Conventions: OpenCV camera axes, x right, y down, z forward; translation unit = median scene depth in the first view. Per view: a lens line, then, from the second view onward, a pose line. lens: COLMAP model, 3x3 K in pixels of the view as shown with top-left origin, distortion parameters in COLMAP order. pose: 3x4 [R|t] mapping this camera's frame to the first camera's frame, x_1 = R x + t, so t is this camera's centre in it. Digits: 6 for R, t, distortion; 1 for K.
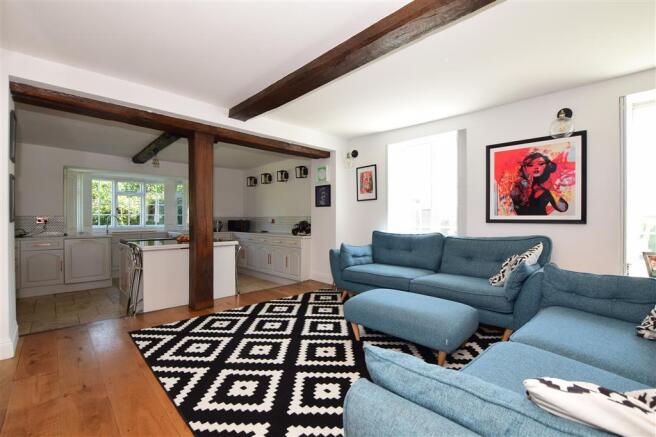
lens RADIAL K [[286.3, 0, 328.4], [0, 286.3, 216.2], [0, 0, 1]] dist [-0.013933, -0.000148]
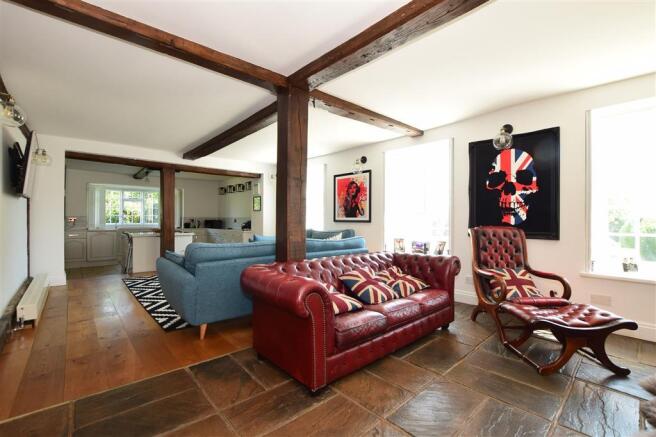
lens RADIAL K [[286.3, 0, 323.0], [0, 286.3, 215.8], [0, 0, 1]] dist [-0.013933, -0.000148]
pose [[0.998882, 0.004278, -0.047077, 0.560407], [-0.004420, 0.999986, -0.002909, -0.006831], [0.047064, 0.003114, 0.998887, -0.644617]]
